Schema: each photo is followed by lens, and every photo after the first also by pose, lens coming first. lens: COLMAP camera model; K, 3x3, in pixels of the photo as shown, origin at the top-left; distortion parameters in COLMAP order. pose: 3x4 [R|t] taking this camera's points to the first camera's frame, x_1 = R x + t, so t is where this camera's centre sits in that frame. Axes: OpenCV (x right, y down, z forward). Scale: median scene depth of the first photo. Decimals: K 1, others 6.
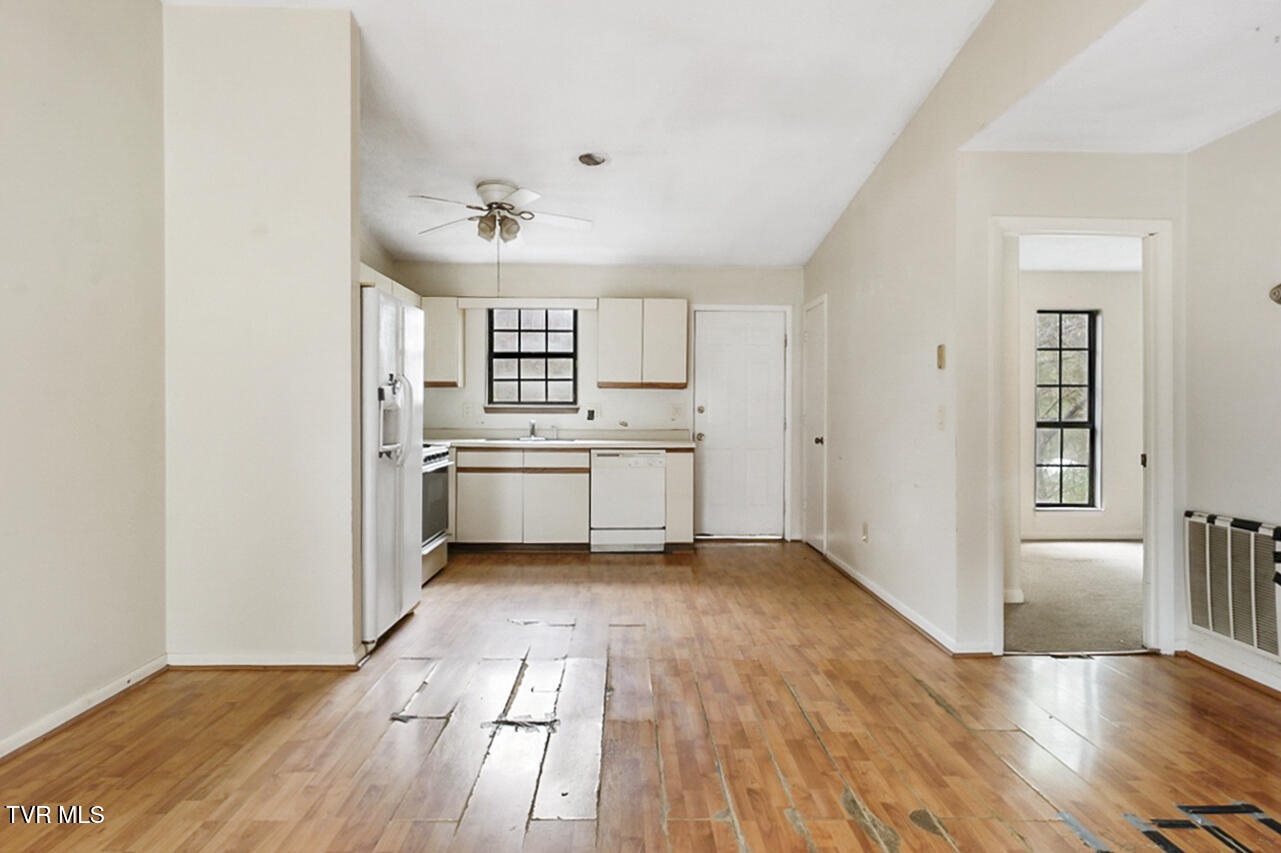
lens RADIAL K [[769.4, 0, 645.4], [0, 769.4, 410.0], [0, 0, 1]] dist [0.039509, -0.000283]
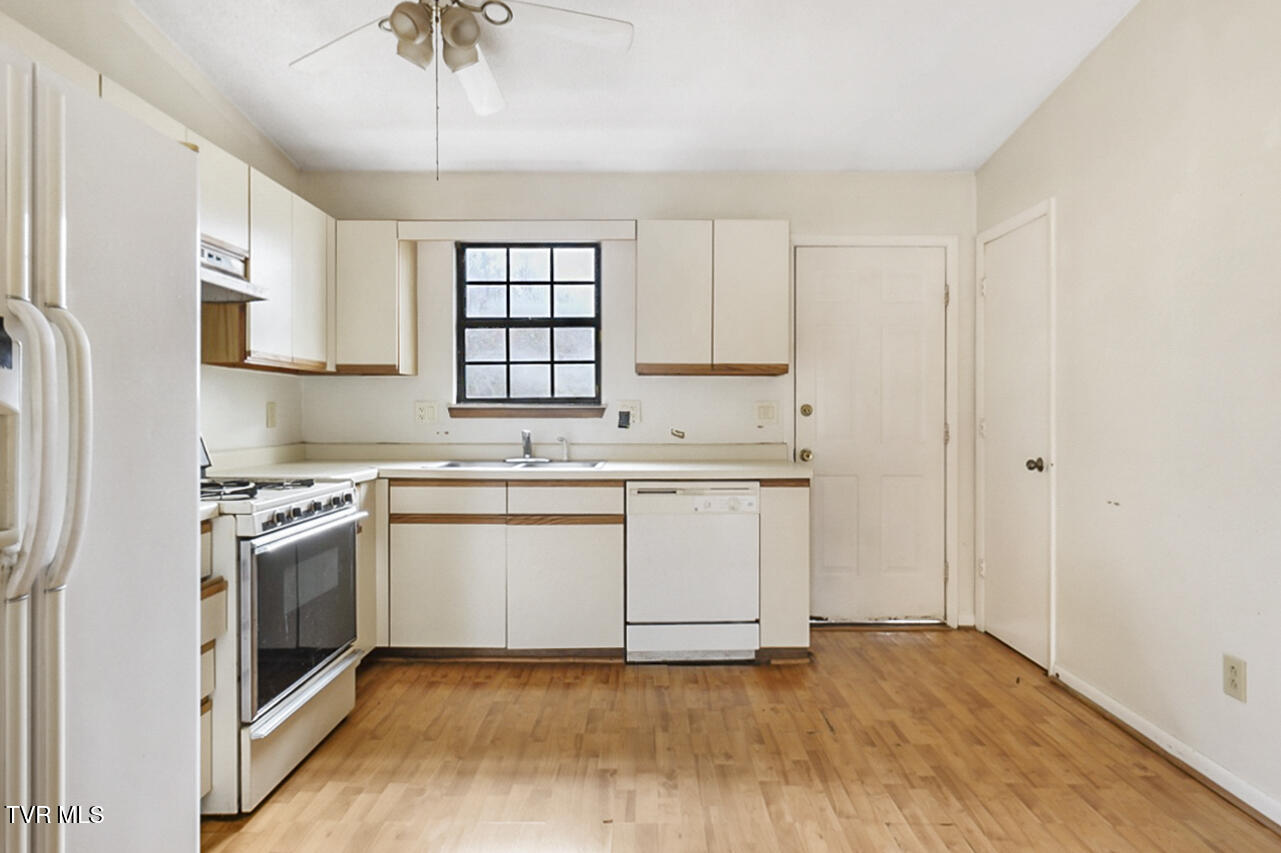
lens RADIAL K [[728.4, 0, 638.6], [0, 728.4, 402.4], [0, 0, 1]] dist [-0.001356, -0.000107]
pose [[0.999310, -0.004286, -0.036886, -0.039678], [0.003852, 0.999923, -0.011838, -0.000302], [0.036934, 0.011687, 0.999249, 0.440168]]
